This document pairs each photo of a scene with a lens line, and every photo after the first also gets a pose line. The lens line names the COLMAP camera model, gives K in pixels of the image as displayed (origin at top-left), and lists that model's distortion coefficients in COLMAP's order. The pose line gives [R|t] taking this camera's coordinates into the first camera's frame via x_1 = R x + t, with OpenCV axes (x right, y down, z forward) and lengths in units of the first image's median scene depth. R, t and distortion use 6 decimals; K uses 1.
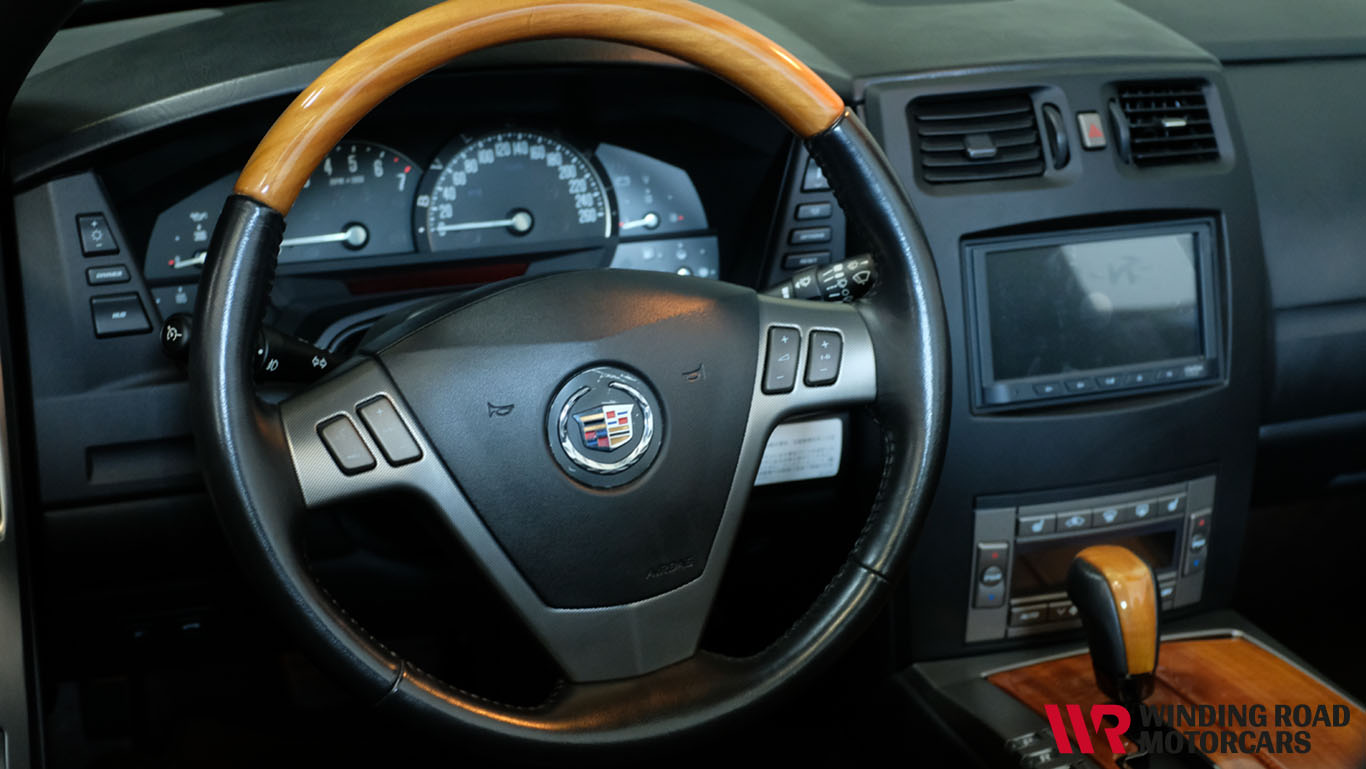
lens RADIAL K [[2089.0, 0, 683.0], [0, 2089.0, 384.5], [0, 0, 1]] dist [0.041119, -0.683026]
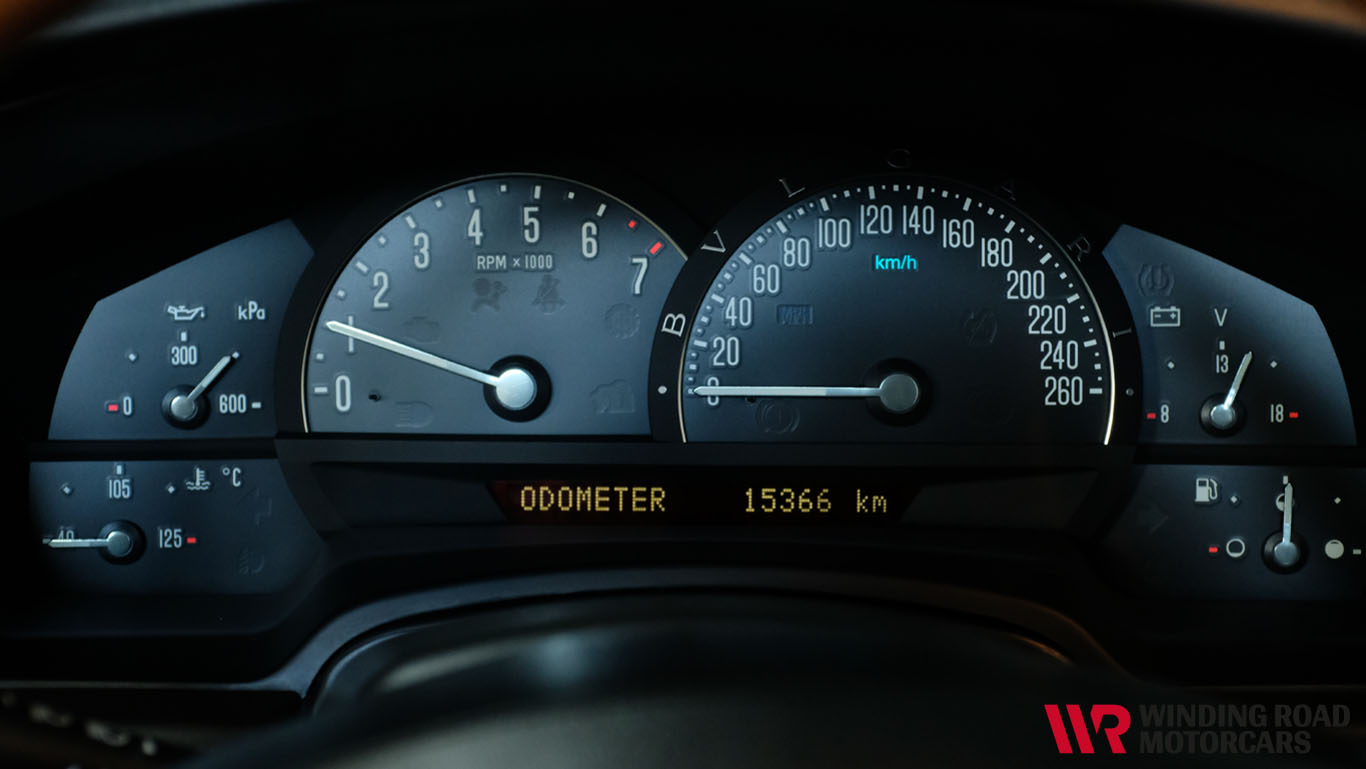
lens RADIAL K [[2089.0, 0, 683.0], [0, 2089.0, 384.5], [0, 0, 1]] dist [0.041119, -0.683026]
pose [[0.938614, 0.107005, -0.327954, 0.021340], [-0.114440, 0.993424, -0.003395, -0.074010], [0.325435, 0.040718, 0.944687, 0.591227]]
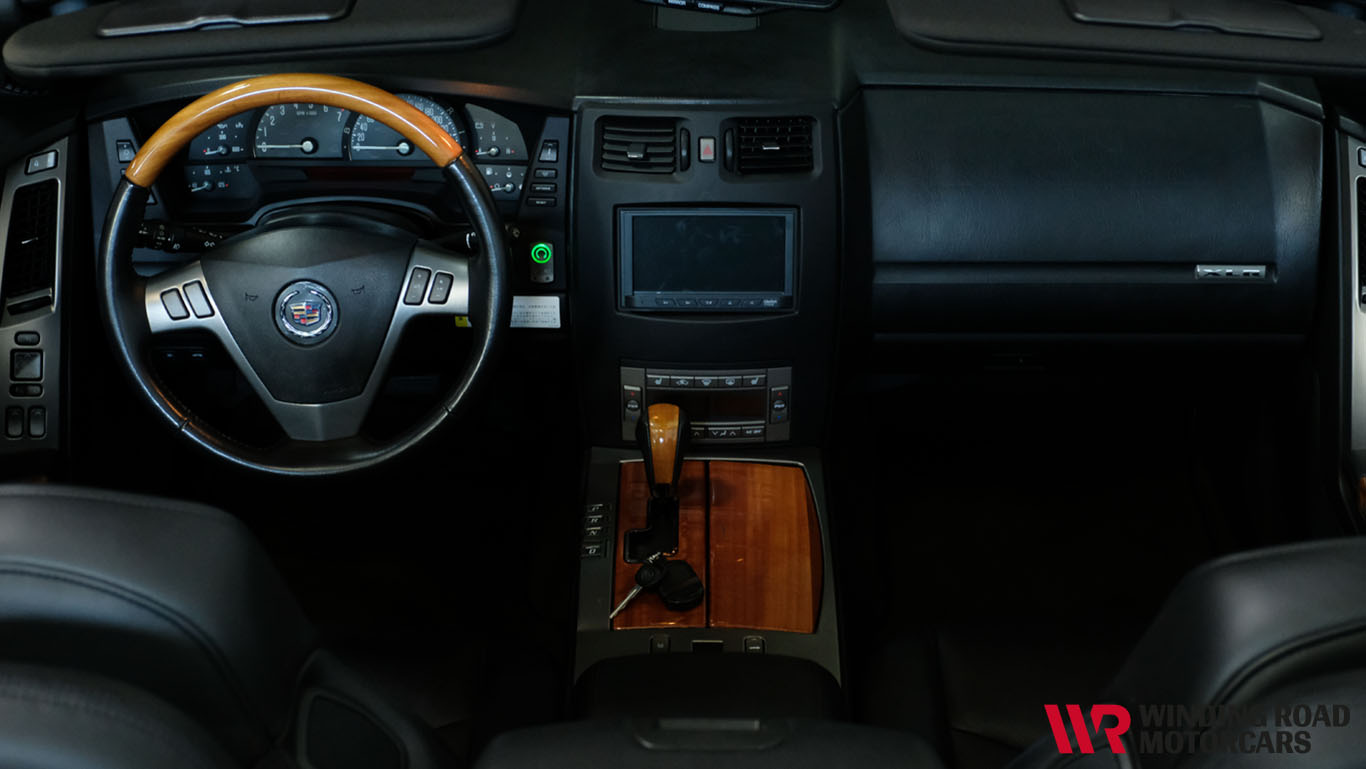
lens RADIAL K [[2089.0, 0, 683.0], [0, 2089.0, 384.5], [0, 0, 1]] dist [0.041119, -0.683026]
pose [[0.933479, 0.176867, -0.311986, 0.694328], [-0.108846, 0.968620, 0.223444, -0.296364], [0.341716, -0.174622, 0.923438, -0.506036]]
